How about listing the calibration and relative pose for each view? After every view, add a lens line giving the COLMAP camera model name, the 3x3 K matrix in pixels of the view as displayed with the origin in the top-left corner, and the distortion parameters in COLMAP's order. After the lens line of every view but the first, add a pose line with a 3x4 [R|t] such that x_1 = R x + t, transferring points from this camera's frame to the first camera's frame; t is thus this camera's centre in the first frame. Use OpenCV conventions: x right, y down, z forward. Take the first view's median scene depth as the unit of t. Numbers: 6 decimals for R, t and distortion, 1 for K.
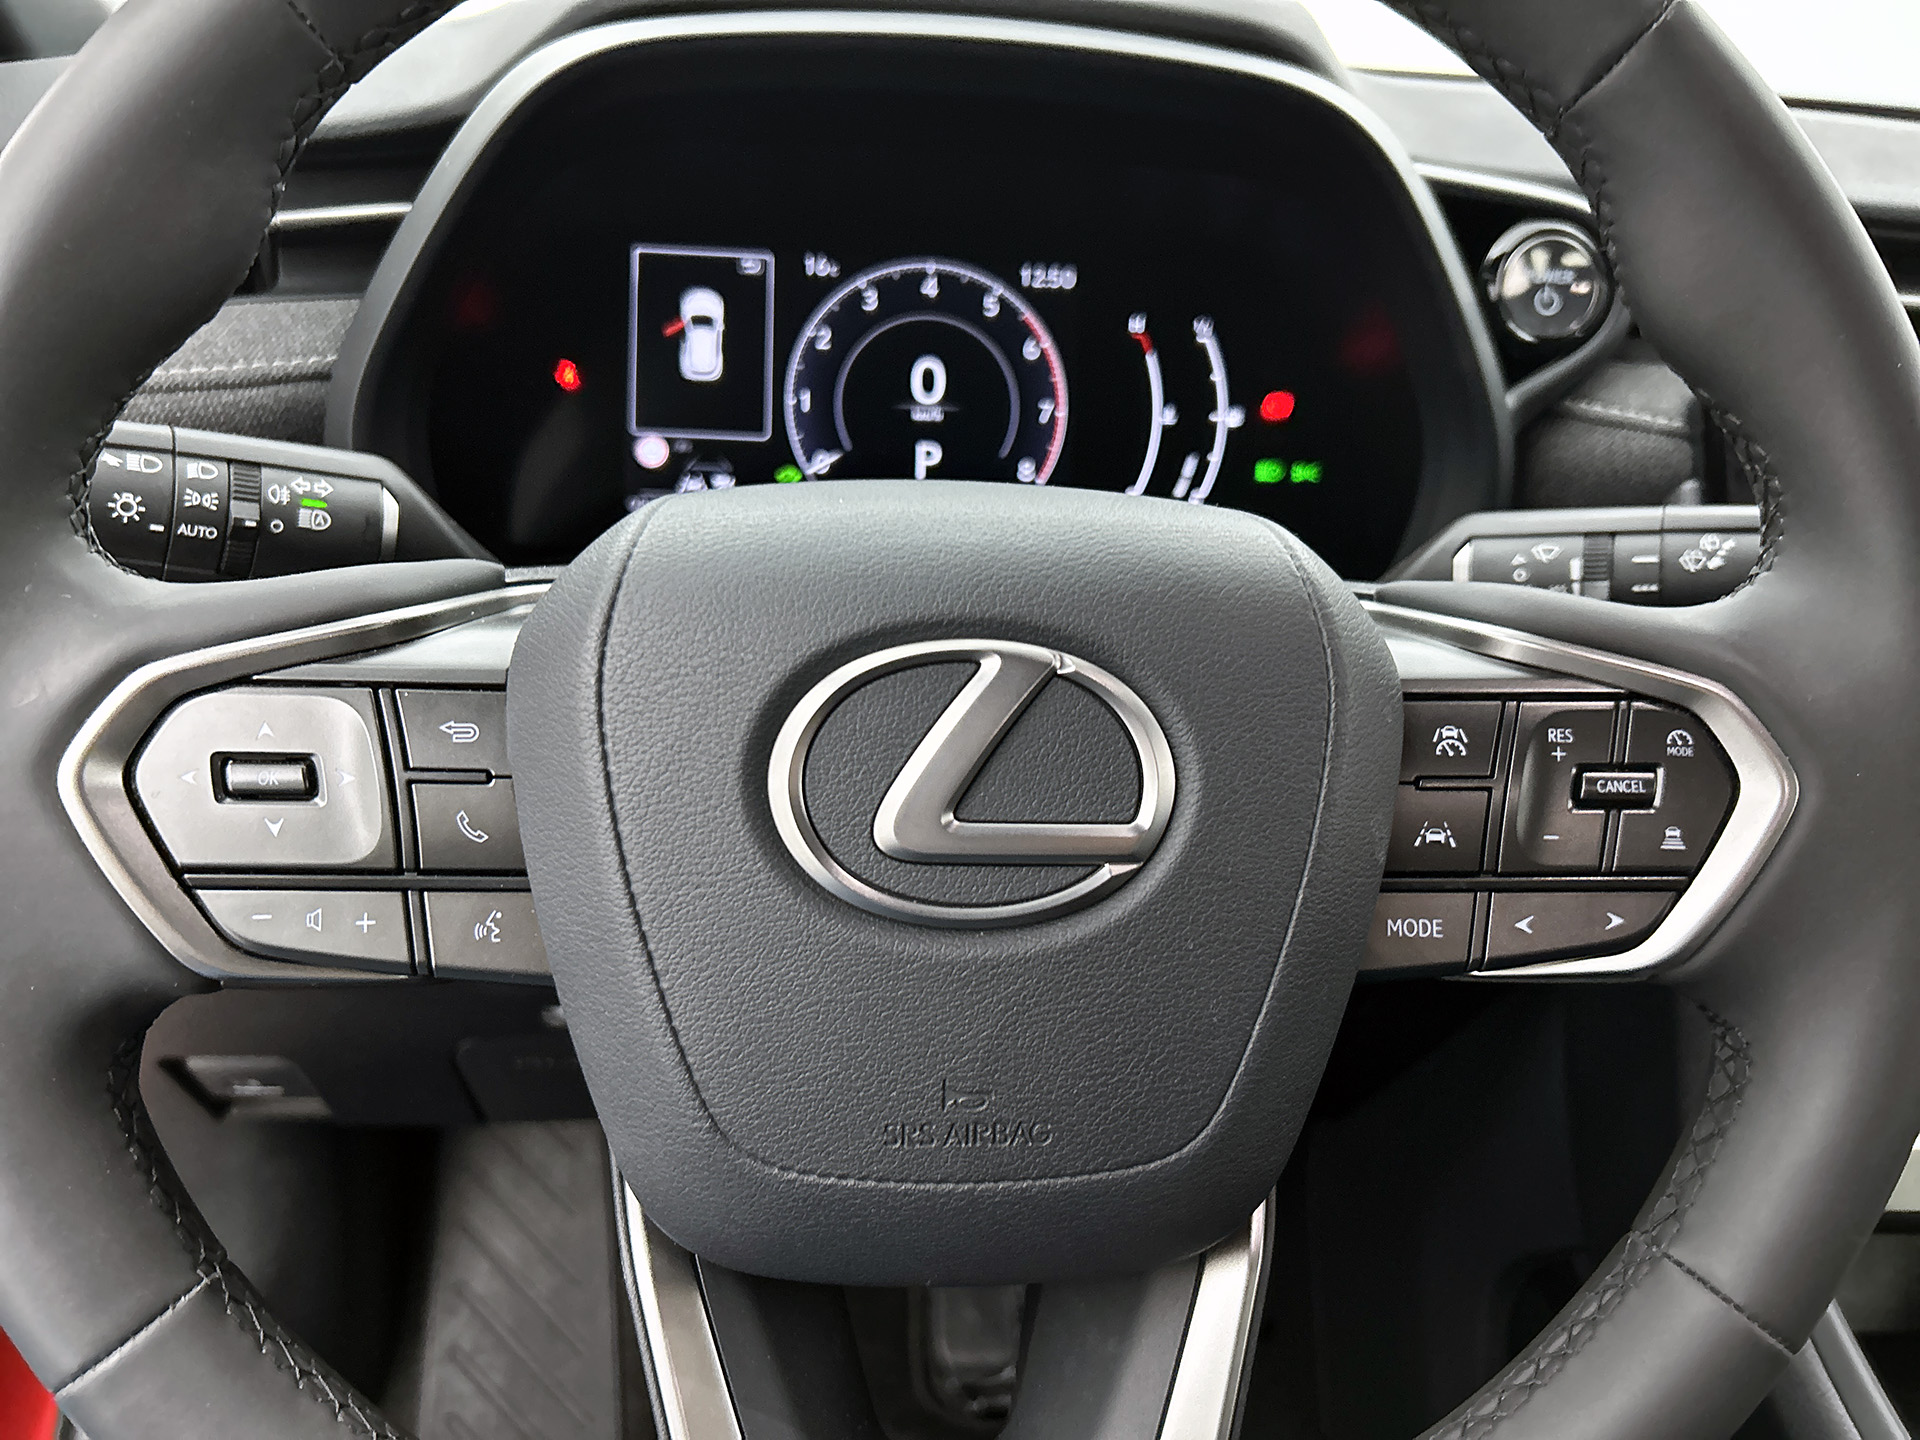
lens RADIAL K [[1476.7, 0, 959.2], [0, 1476.7, 733.9], [0, 0, 1]] dist [0.012094, -0.005946]
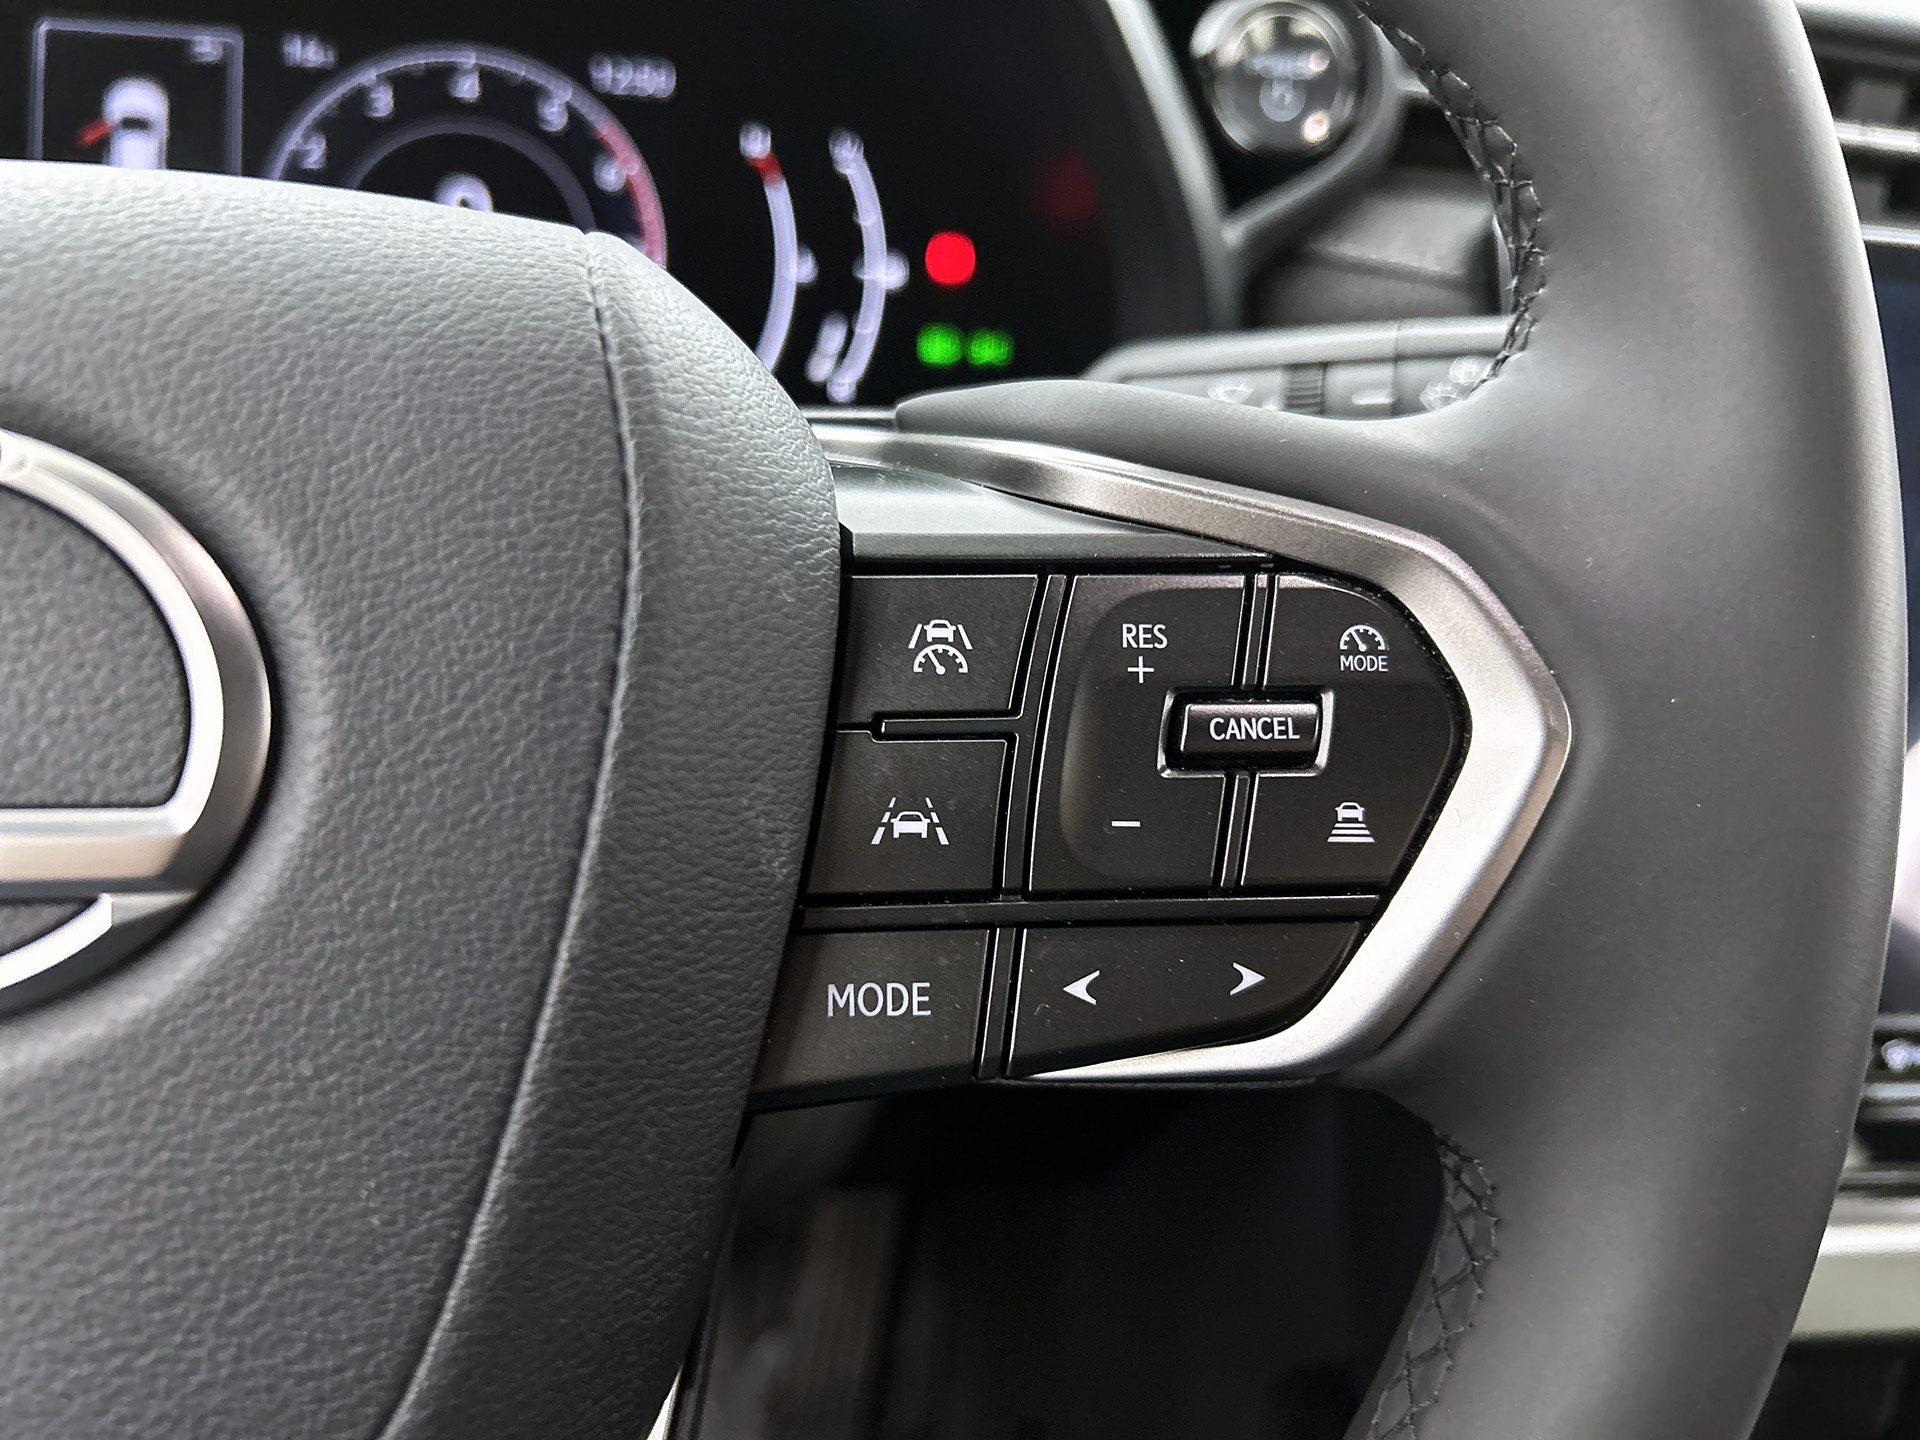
lens RADIAL K [[1437.5, 0, 960.0], [0, 1437.5, 720.0], [0, 0, 1]] dist [0.023543, -0.040542]
pose [[0.997542, -0.010597, 0.069264, 0.302632], [0.011111, 0.999914, -0.007033, 0.034915], [-0.069183, 0.007786, 0.997574, 0.481623]]
